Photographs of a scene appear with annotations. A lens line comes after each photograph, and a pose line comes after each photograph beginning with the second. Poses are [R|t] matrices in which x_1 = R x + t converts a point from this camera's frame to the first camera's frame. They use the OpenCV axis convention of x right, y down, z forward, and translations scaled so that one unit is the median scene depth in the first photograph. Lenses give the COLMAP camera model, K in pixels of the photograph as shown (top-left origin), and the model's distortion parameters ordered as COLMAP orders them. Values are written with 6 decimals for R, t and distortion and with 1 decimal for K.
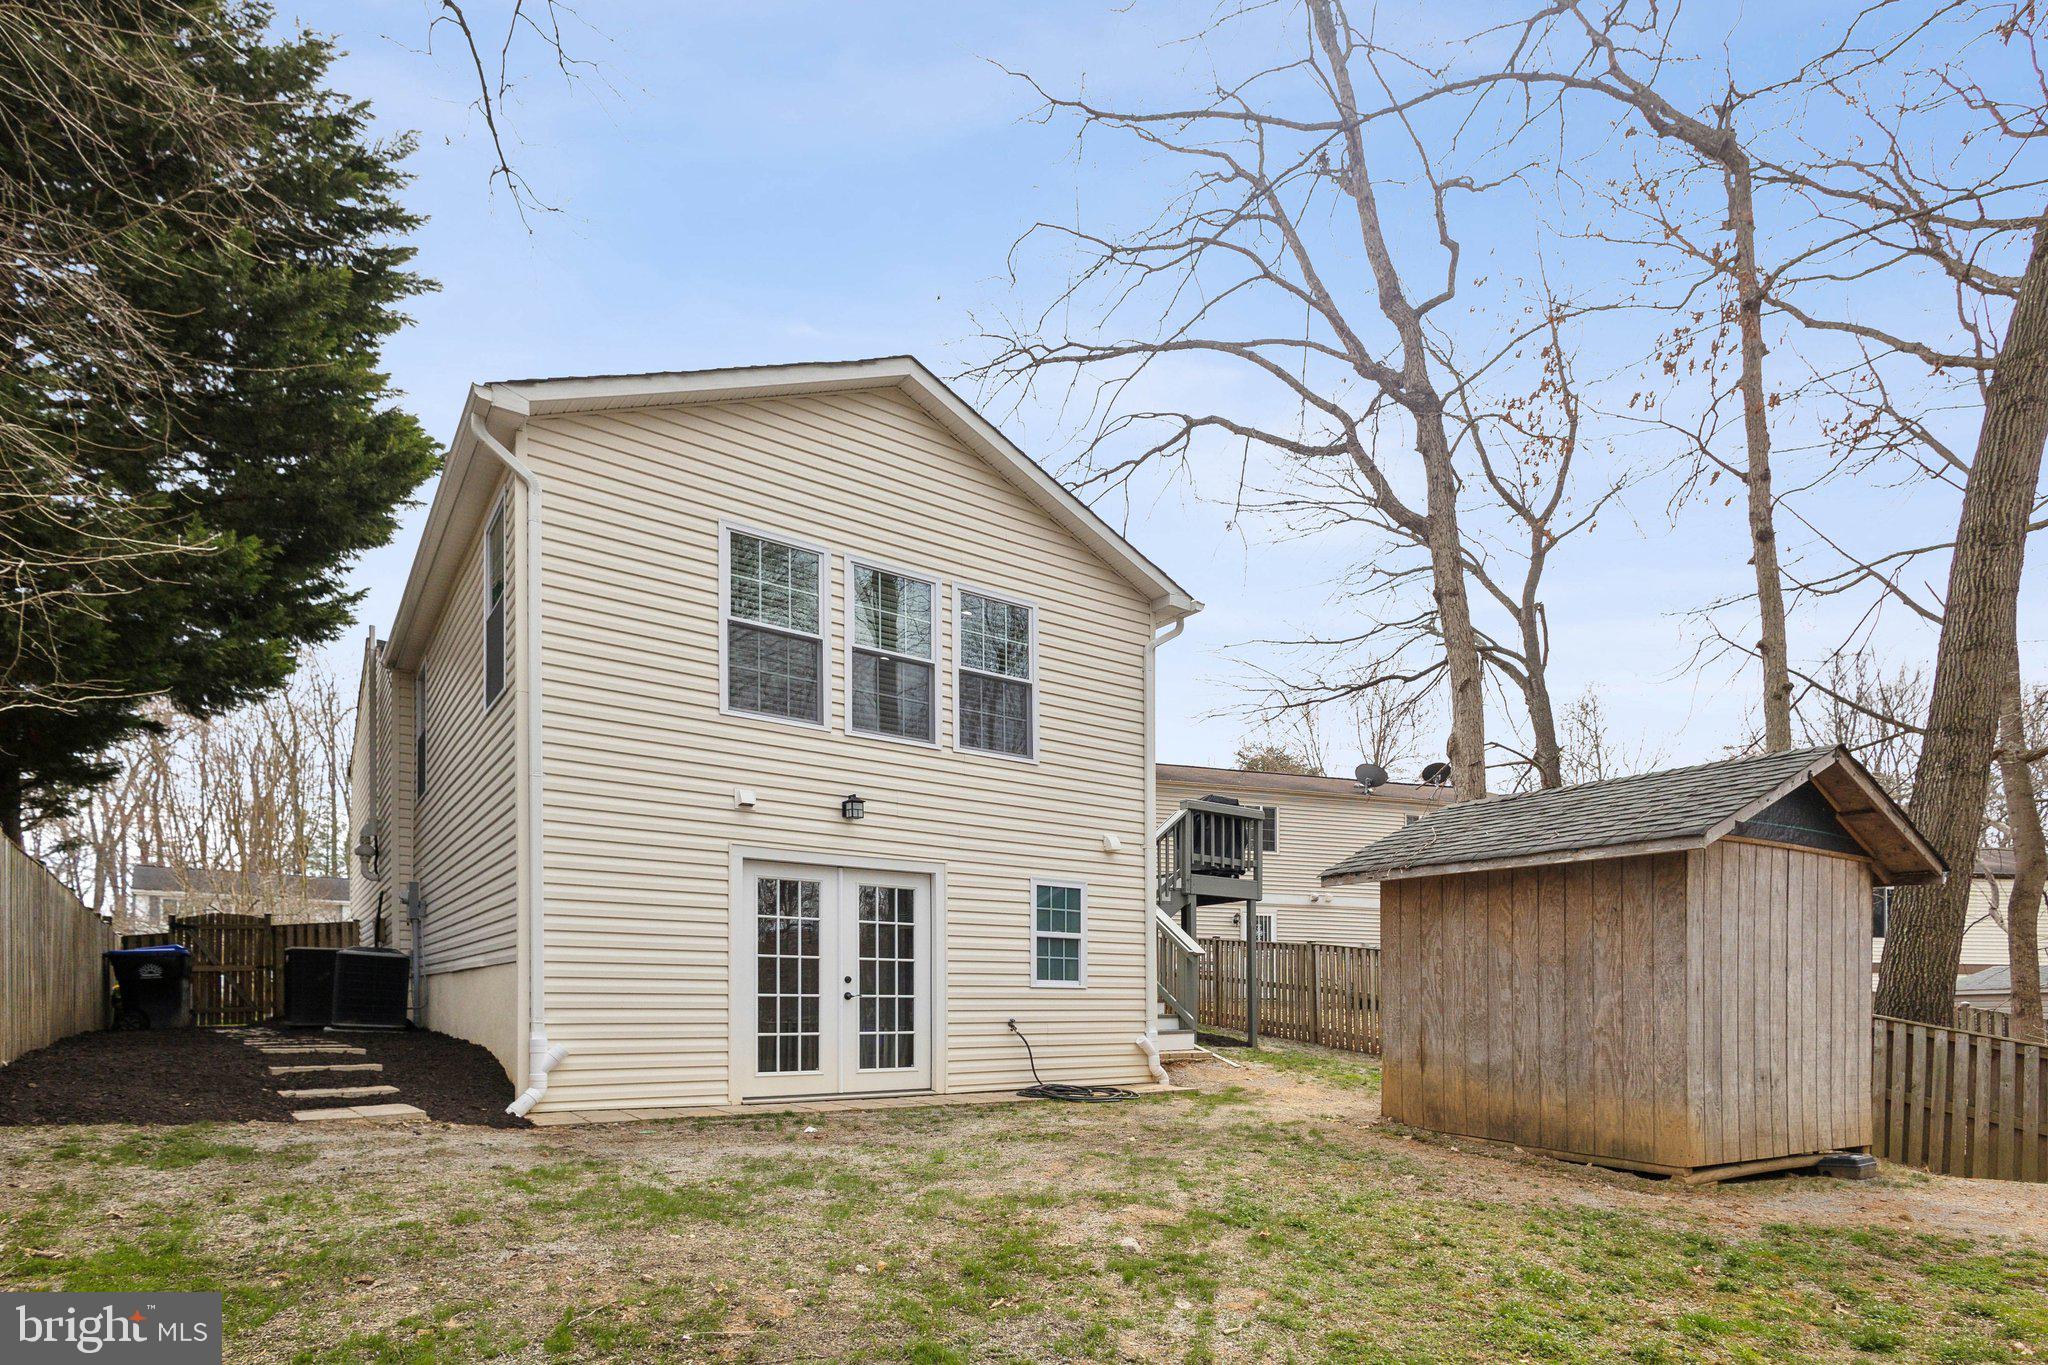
lens RADIAL K [[944.0, 0, 1020.7], [0, 944.0, 678.0], [0, 0, 1]] dist [0.005672, -0.000441]
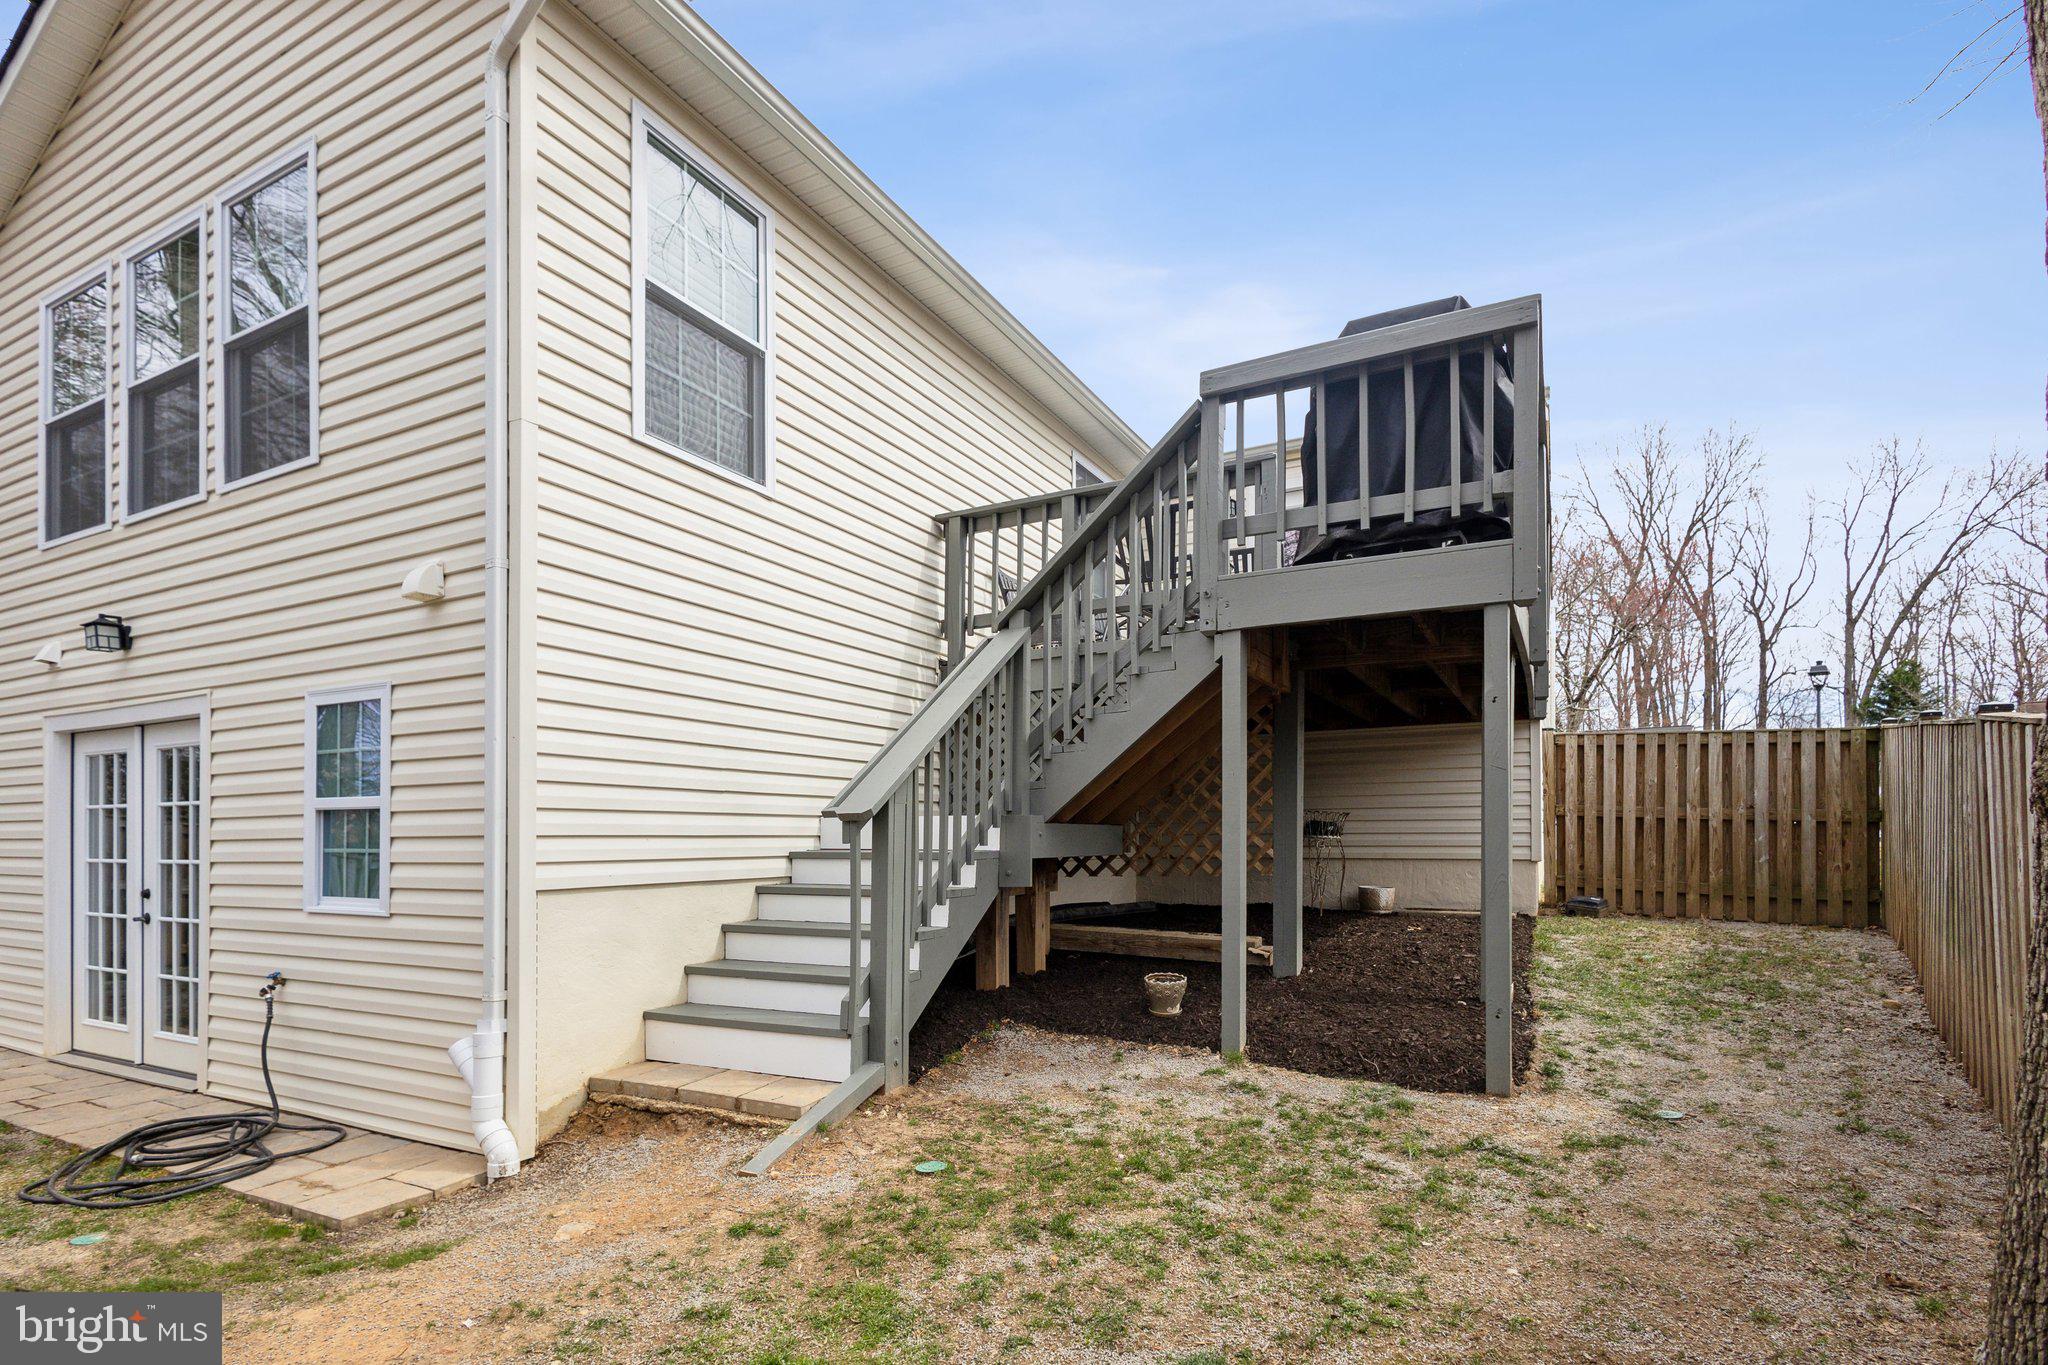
lens RADIAL K [[944.0, 0, 1020.7], [0, 944.0, 678.0], [0, 0, 1]] dist [0.005672, -0.000441]
pose [[0.505926, -0.141698, -0.850859, 0.616355], [0.299739, 0.953824, 0.019381, 0.306629], [0.808824, -0.264841, 0.525037, 1.051271]]
